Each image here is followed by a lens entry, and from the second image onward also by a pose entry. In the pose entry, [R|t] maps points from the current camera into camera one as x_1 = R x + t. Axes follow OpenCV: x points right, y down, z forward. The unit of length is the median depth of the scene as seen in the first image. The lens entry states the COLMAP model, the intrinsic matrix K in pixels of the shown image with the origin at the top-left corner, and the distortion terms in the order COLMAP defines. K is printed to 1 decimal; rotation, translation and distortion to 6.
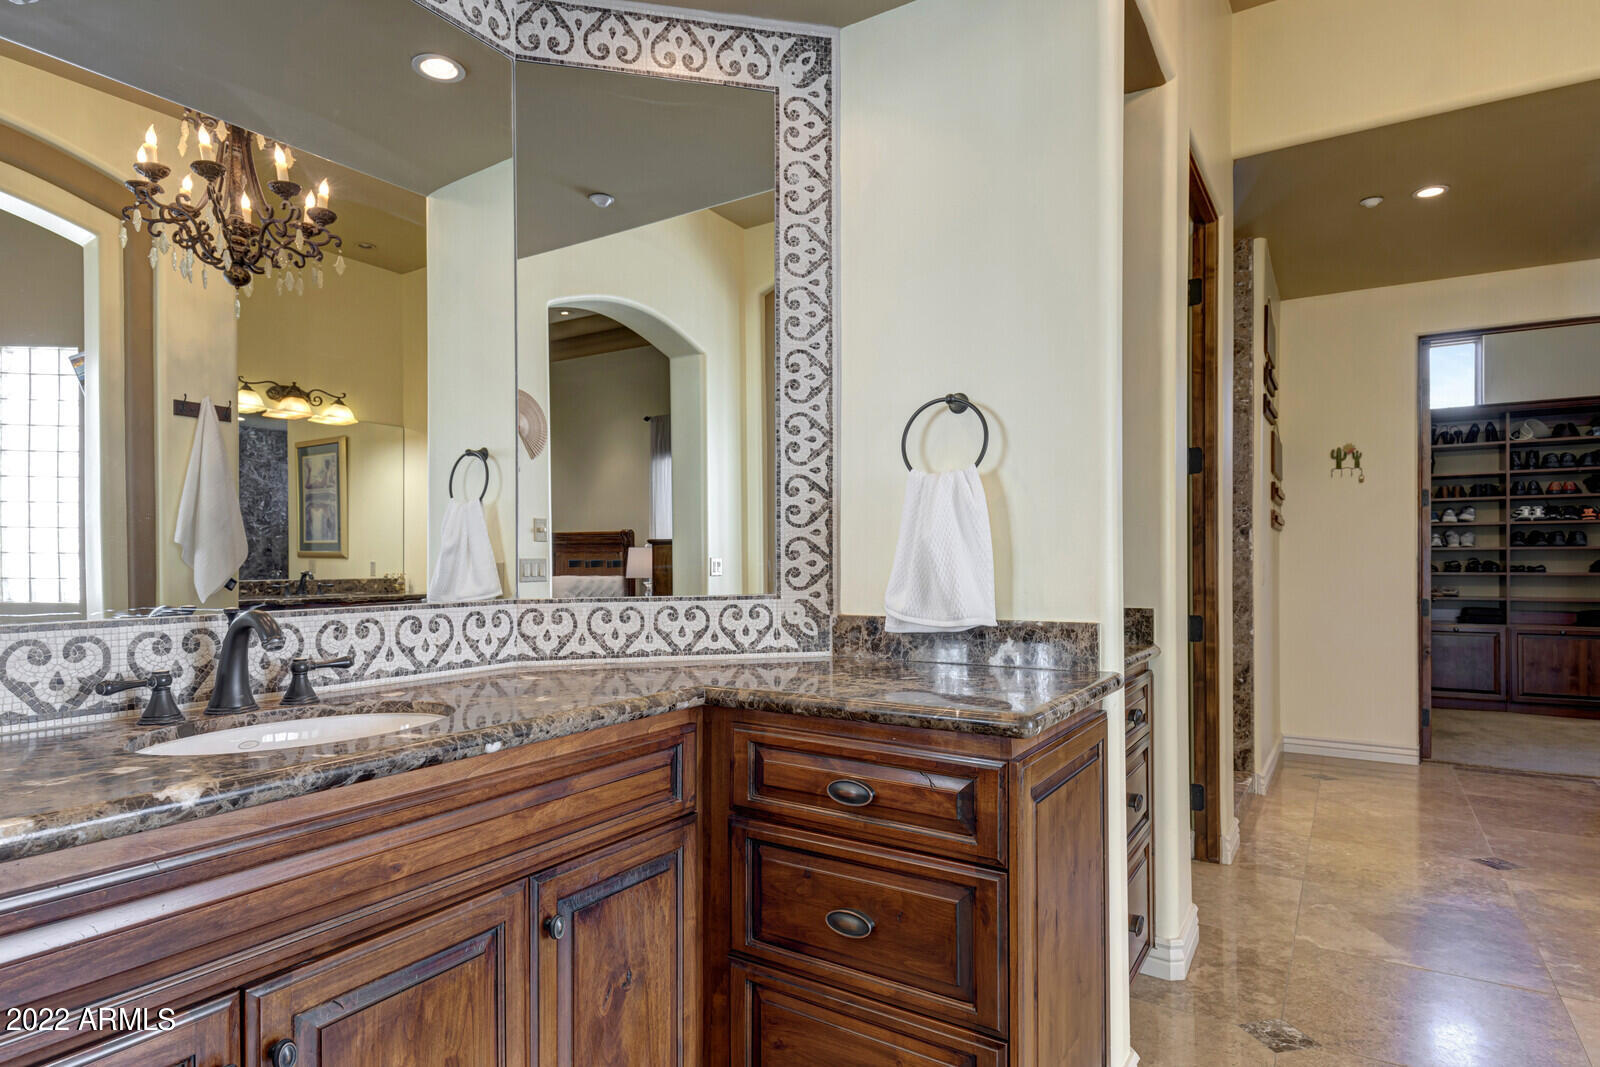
lens RADIAL K [[862.8, 0, 796.1], [0, 862.8, 545.7], [0, 0, 1]] dist [0.007715, 0.001511]
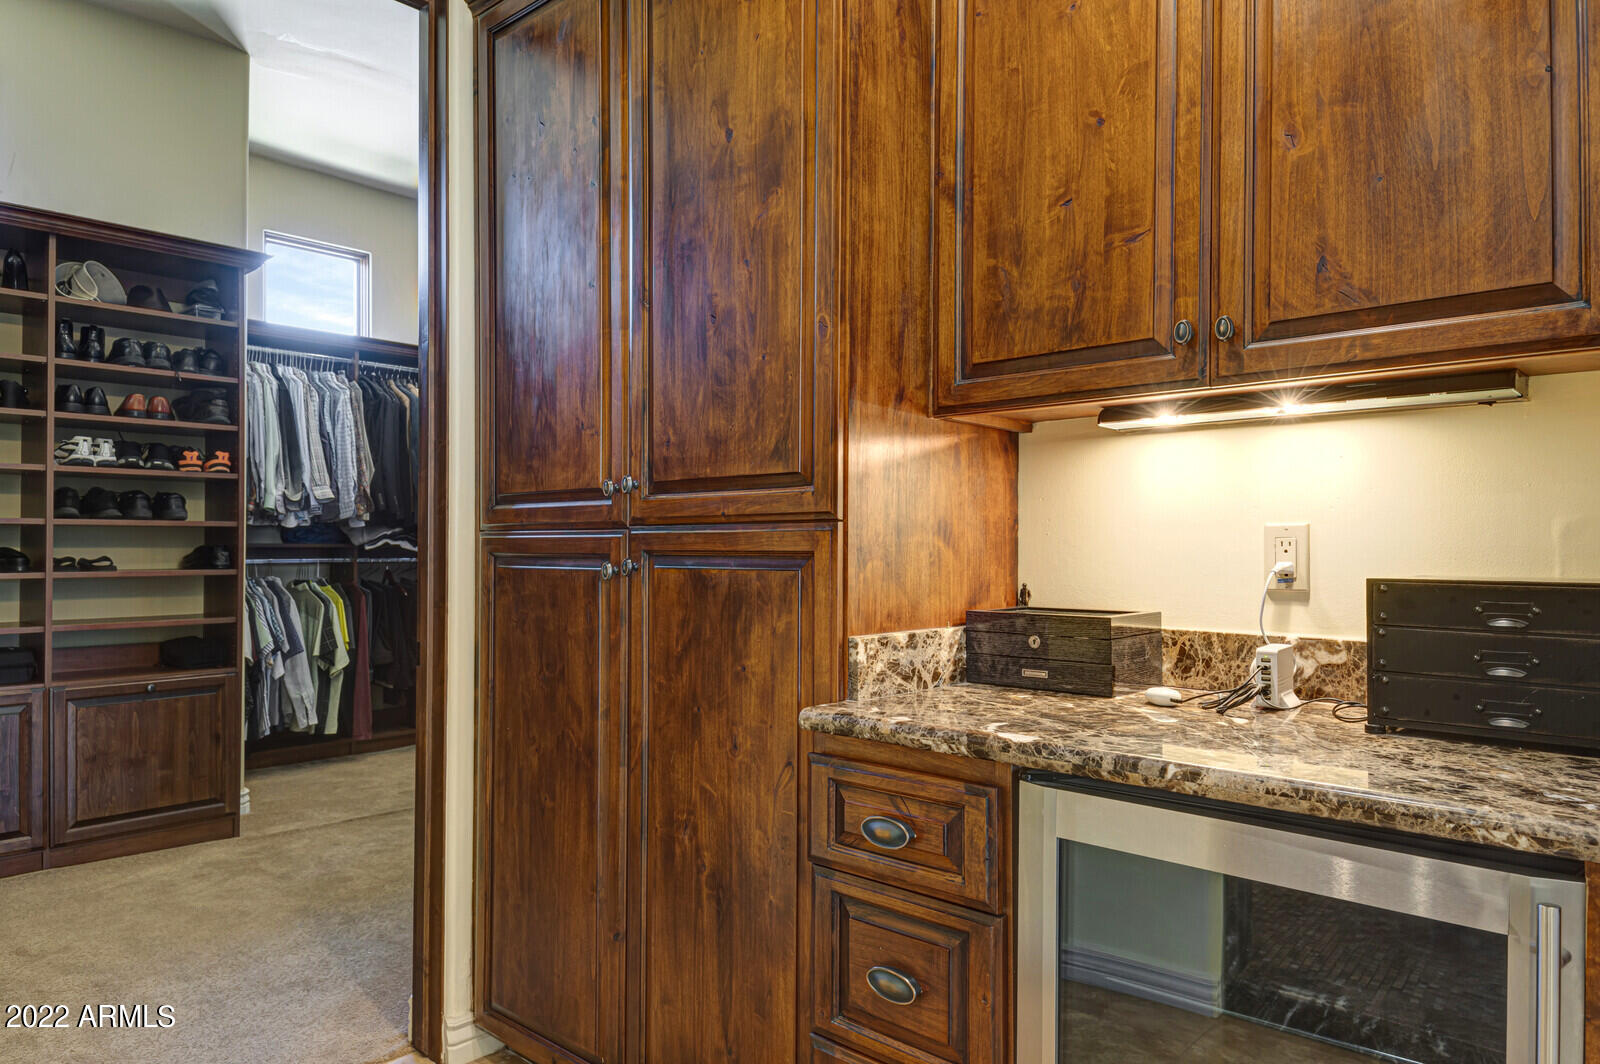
lens RADIAL K [[1033.0, 0, 794.9], [0, 1033.0, 541.8], [0, 0, 1]] dist [0.045443, -0.024188]
pose [[0.142356, 0.009034, 0.989774, 0.312200], [-0.010844, 0.999913, -0.007566, 0.014141], [-0.989756, -0.009656, 0.142442, 0.517993]]
